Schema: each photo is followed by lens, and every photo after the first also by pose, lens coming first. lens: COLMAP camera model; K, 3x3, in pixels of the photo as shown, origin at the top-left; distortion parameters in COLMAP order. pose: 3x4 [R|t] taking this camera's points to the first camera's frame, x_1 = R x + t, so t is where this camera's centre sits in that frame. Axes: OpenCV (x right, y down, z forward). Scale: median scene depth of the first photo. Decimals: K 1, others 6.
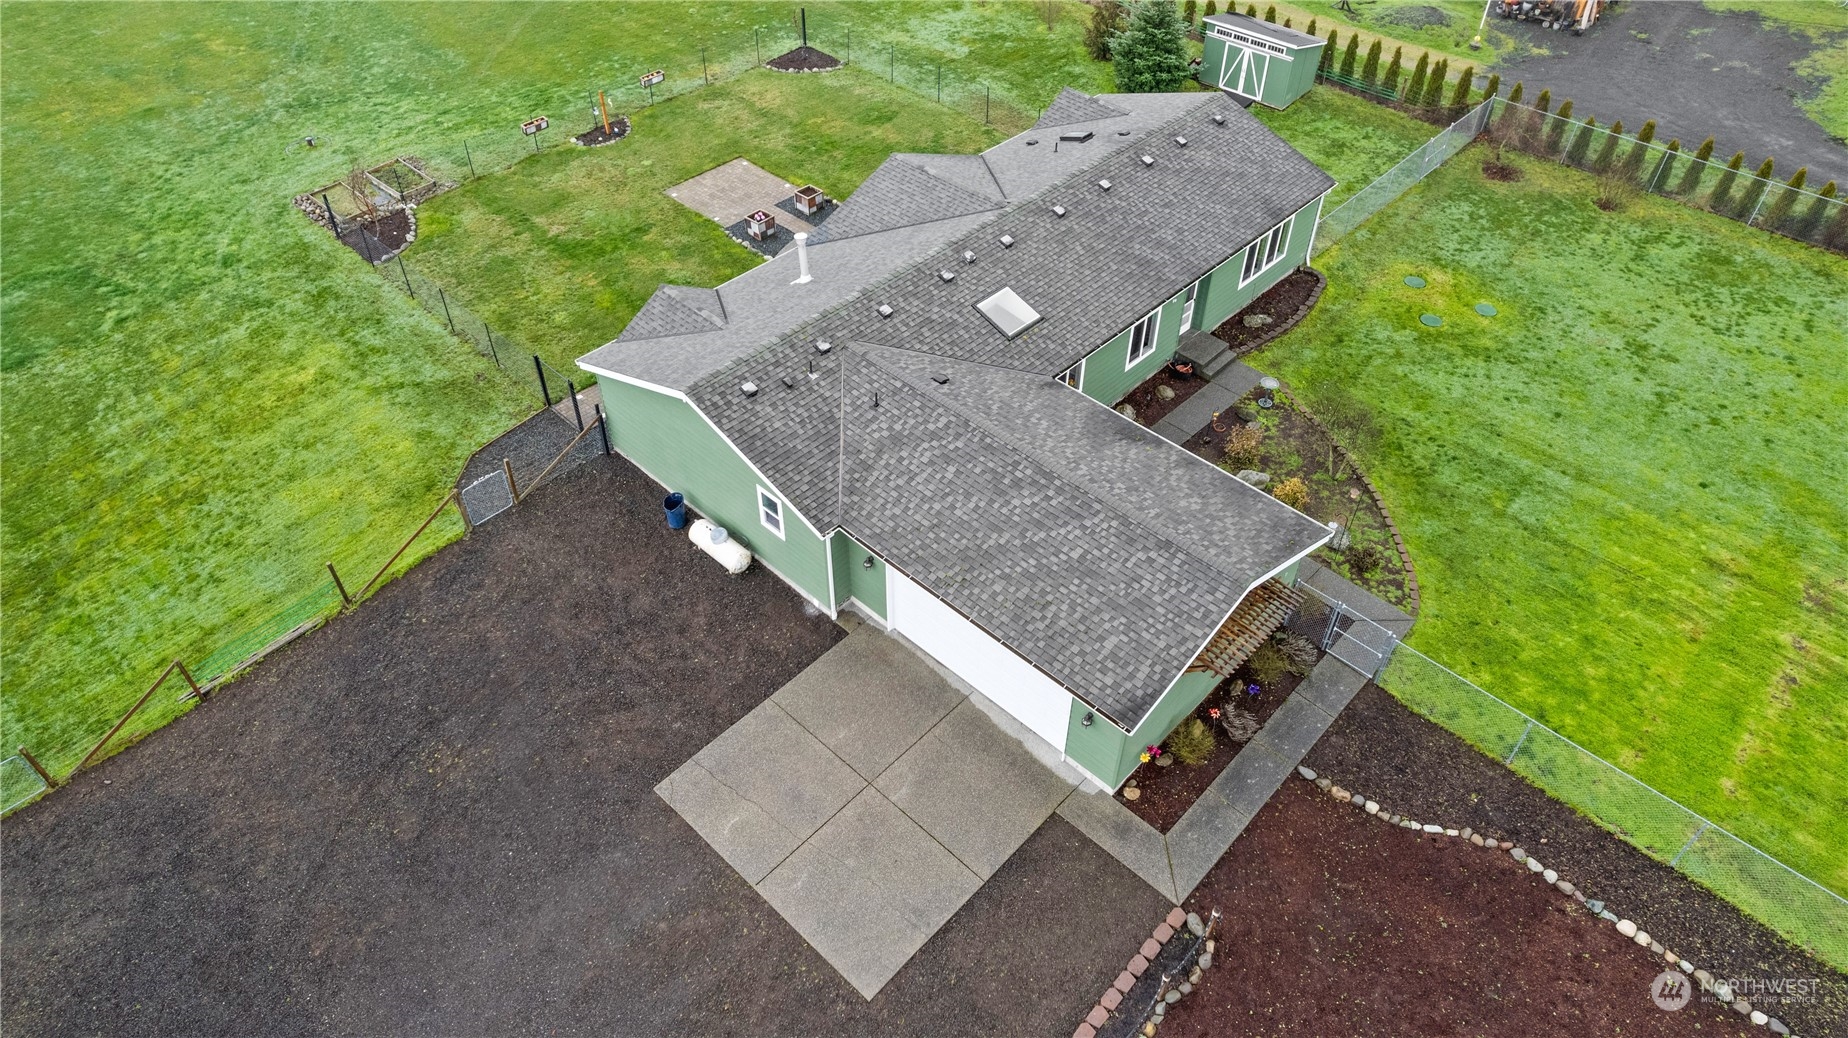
lens RADIAL K [[1172.8, 0, 917.6], [0, 1172.8, 526.3], [0, 0, 1]] dist [-0.065207, 0.054713]
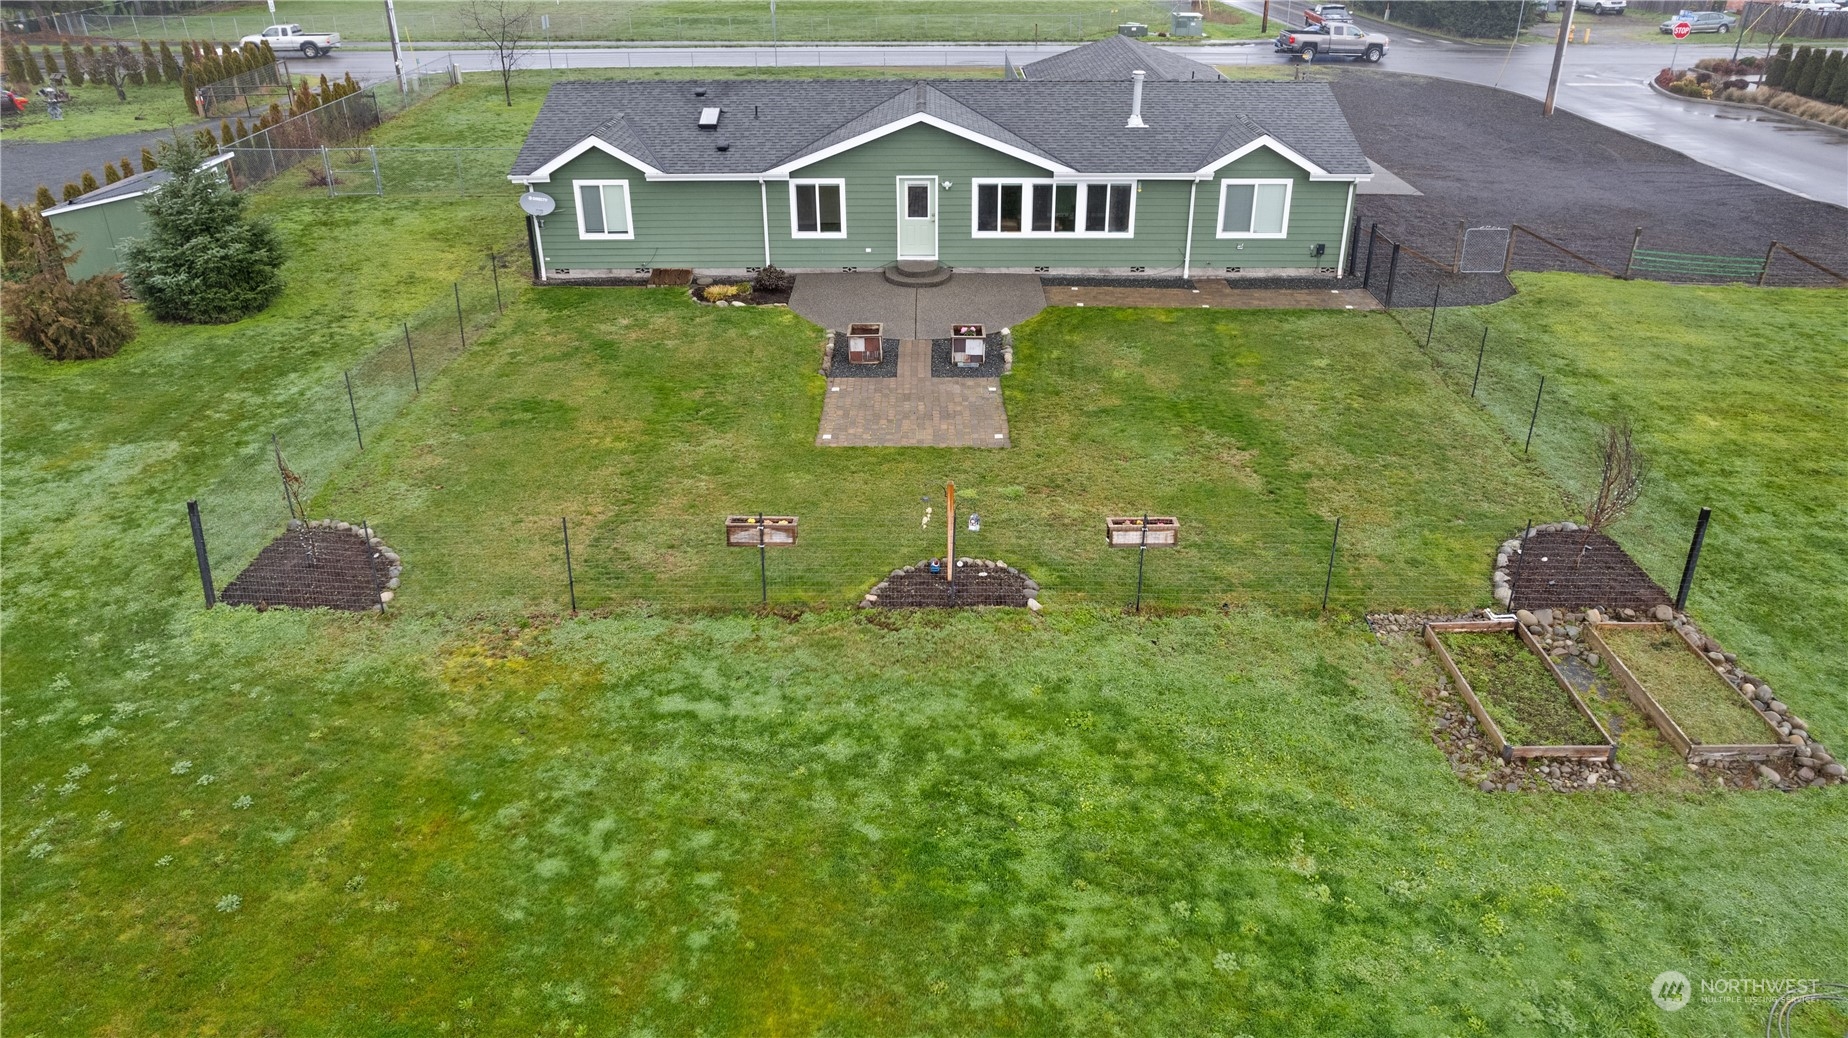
lens RADIAL K [[1210.1, 0, 932.8], [0, 1210.1, 424.7], [0, 0, 1]] dist [-0.045946, 0.003986]
pose [[-0.694042, -0.303731, 0.652727, -0.602817], [0.505929, 0.439260, 0.742352, -0.785215], [-0.512193, 0.845457, -0.151199, 1.204626]]
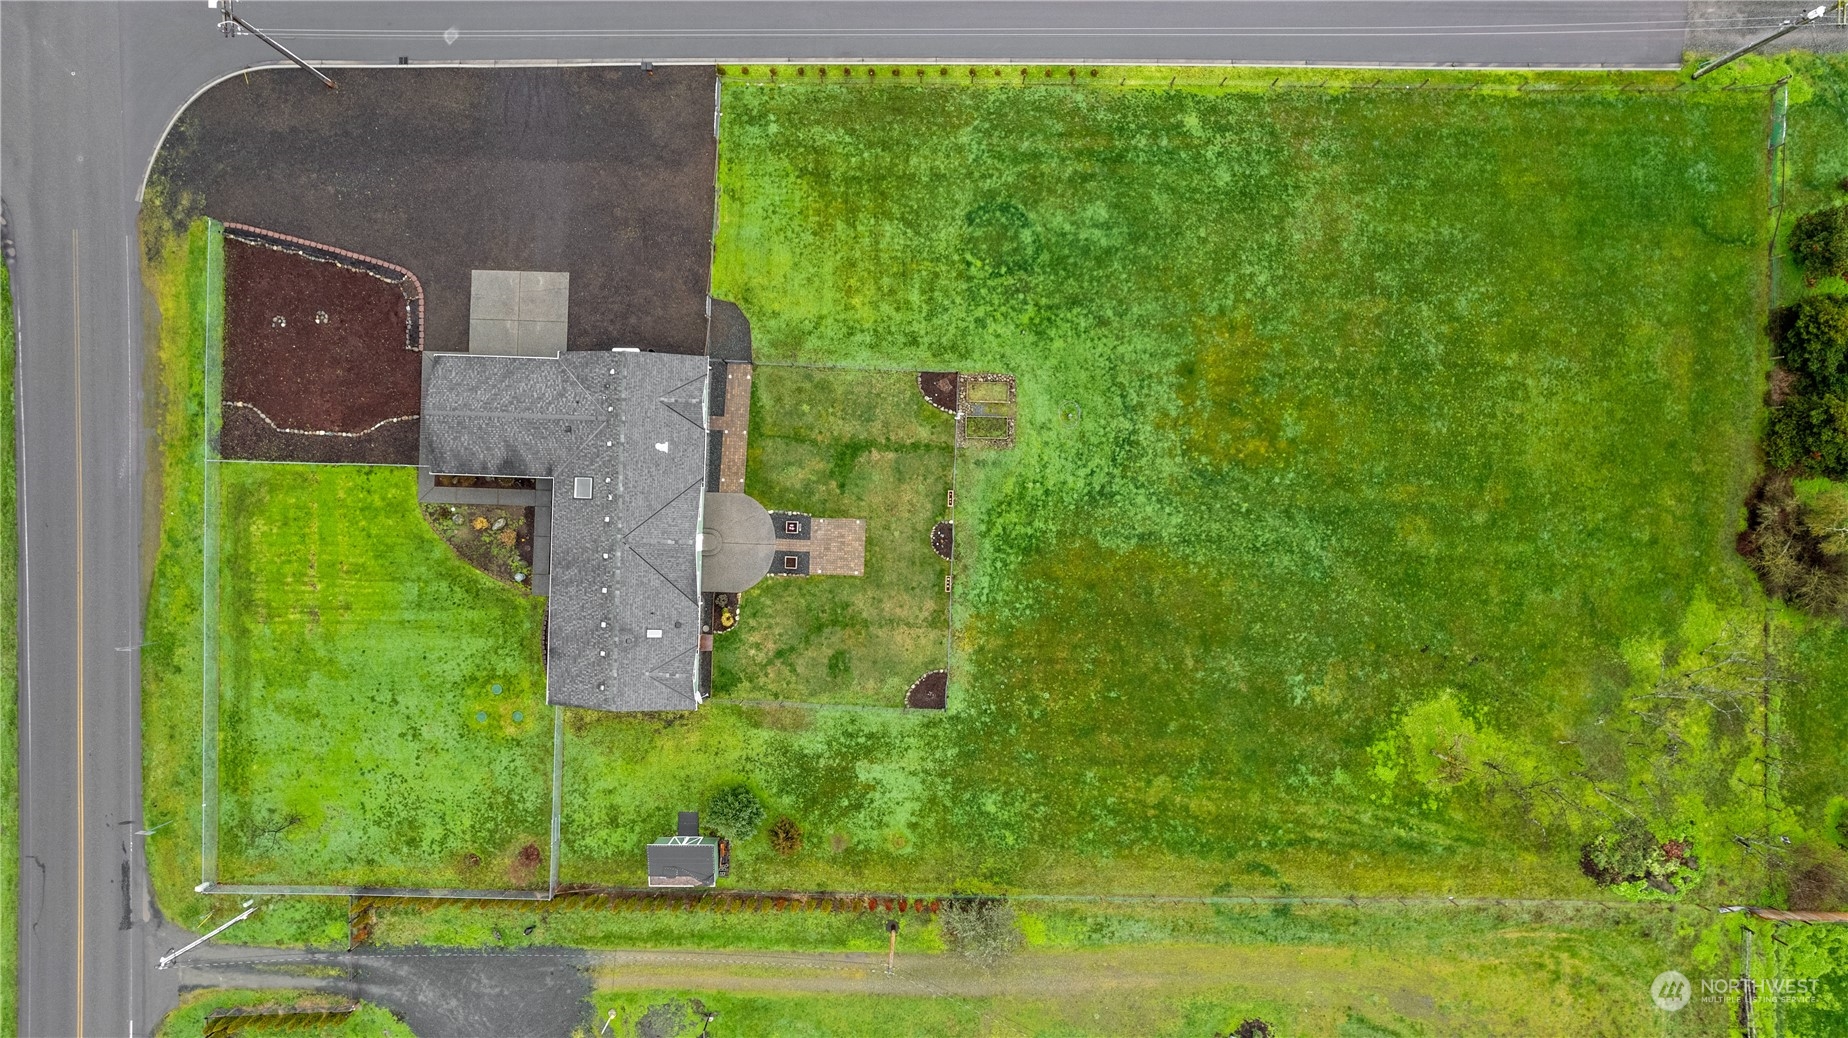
lens RADIAL K [[1172.8, 0, 917.6], [0, 1172.8, 526.3], [0, 0, 1]] dist [-0.065207, 0.054713]
pose [[-0.745381, 0.666575, 0.009180, -0.319050], [-0.466722, -0.531634, 0.706778, -1.773832], [0.476001, 0.522535, 0.707376, -0.257264]]
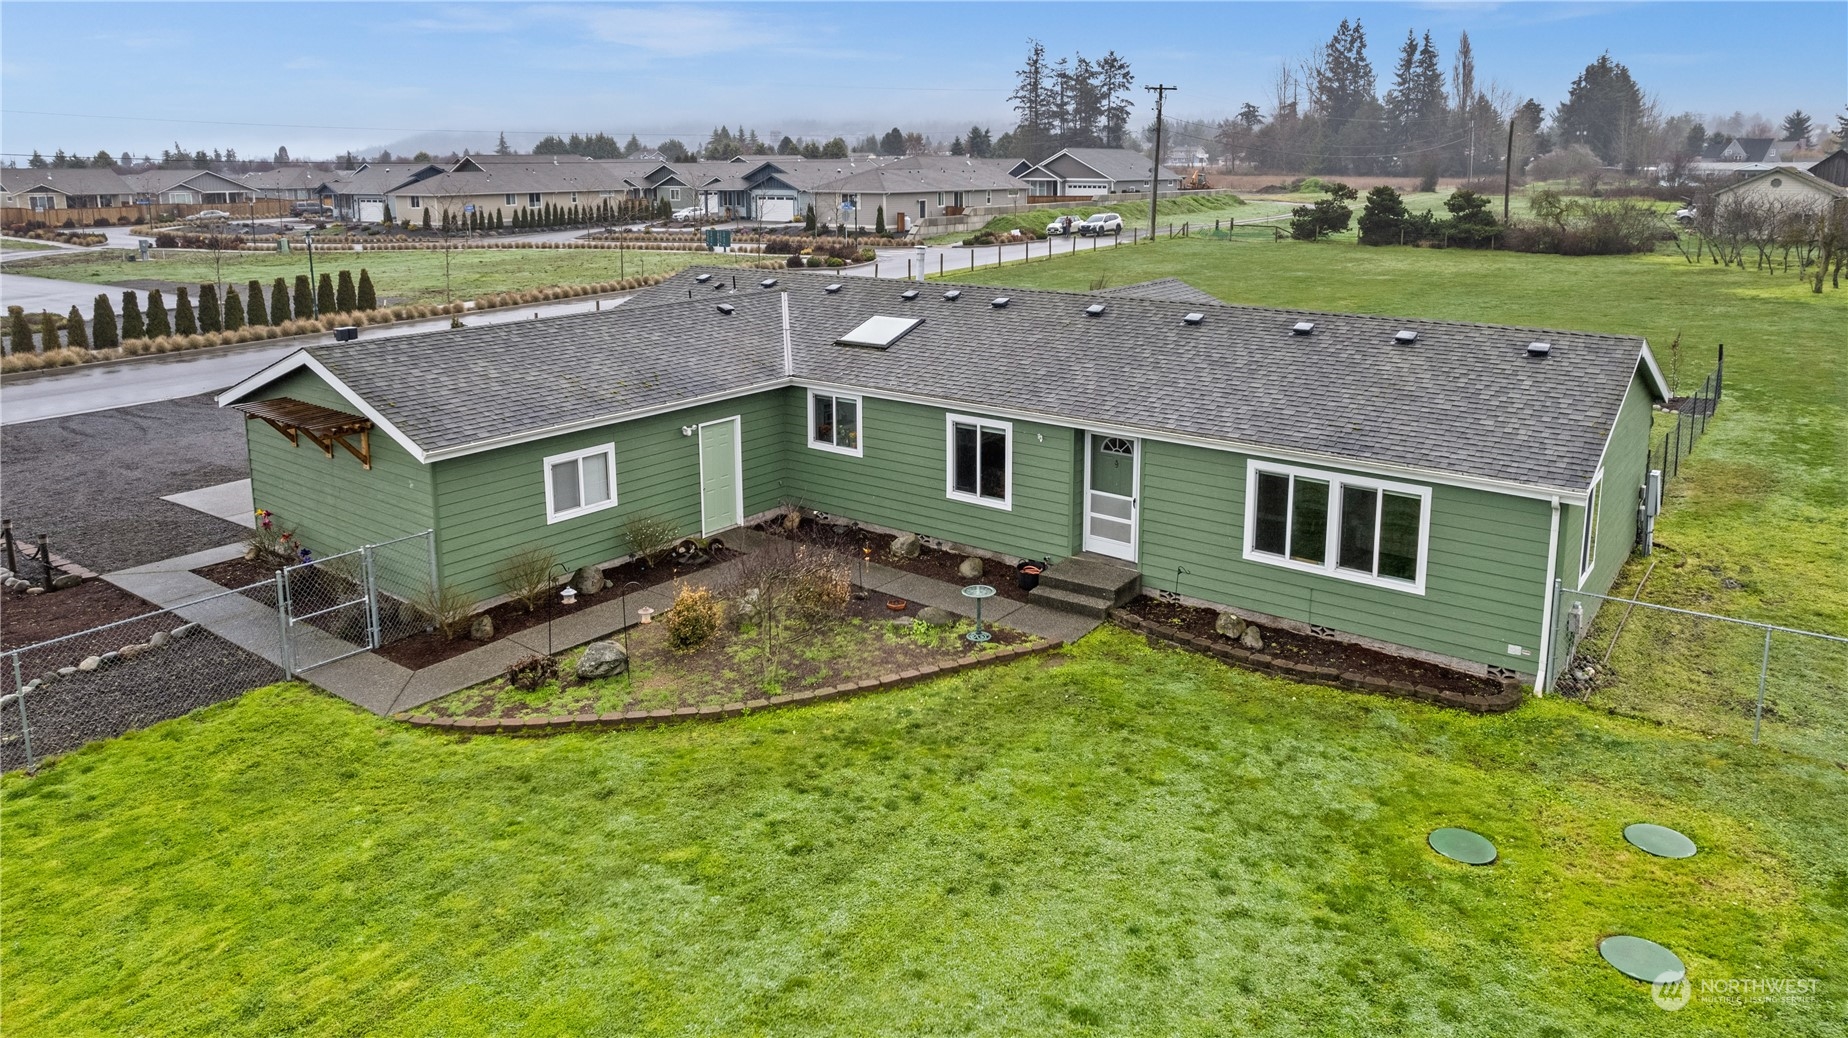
lens RADIAL K [[1230.2, 0, 926.7], [0, 1230.2, 344.4], [0, 0, 1]] dist [-0.028368, 0.001177]
pose [[0.115573, 0.147189, -0.982333, 0.727857], [-0.696135, 0.717454, 0.025599, -0.175648], [0.708547, 0.680878, 0.185382, 0.690996]]
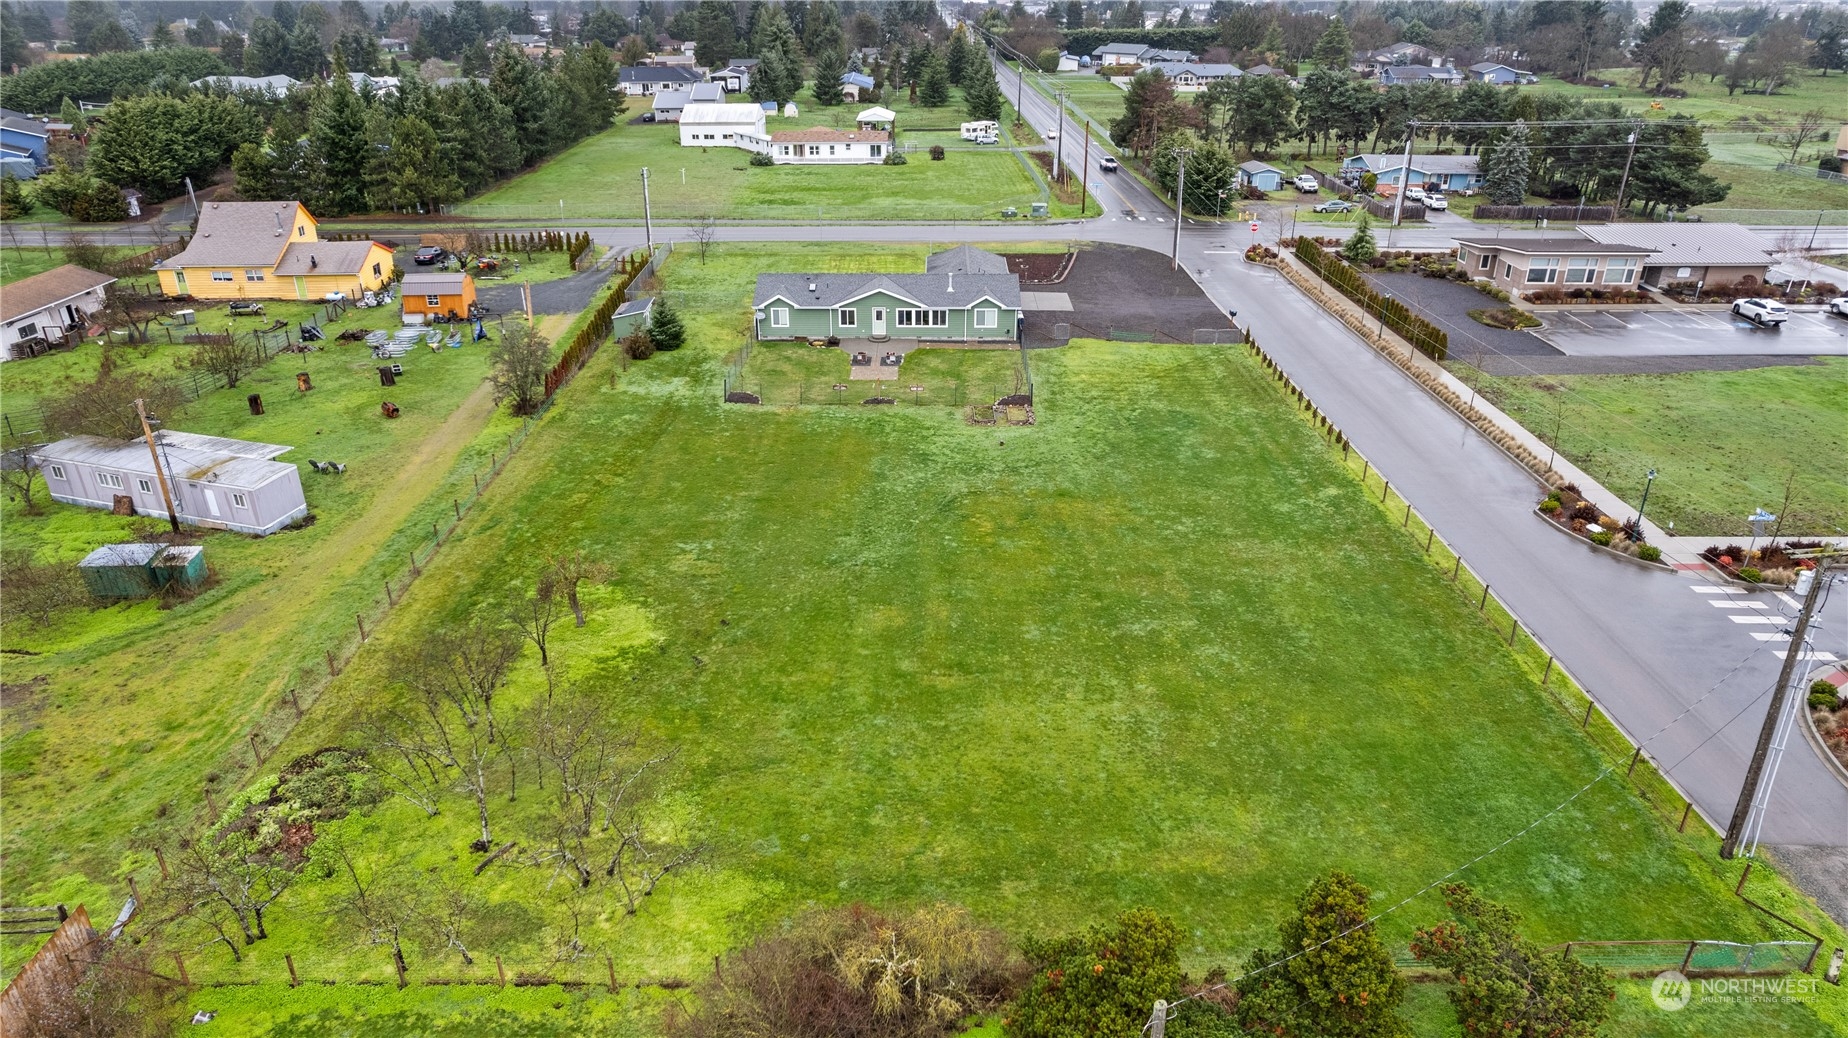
lens RADIAL K [[1172.8, 0, 917.6], [0, 1172.8, 526.3], [0, 0, 1]] dist [-0.065207, 0.054713]
pose [[-0.682948, -0.322084, 0.655625, -1.881499], [0.512316, 0.428579, 0.744212, -1.896935], [-0.520686, 0.844146, -0.127688, 1.623543]]
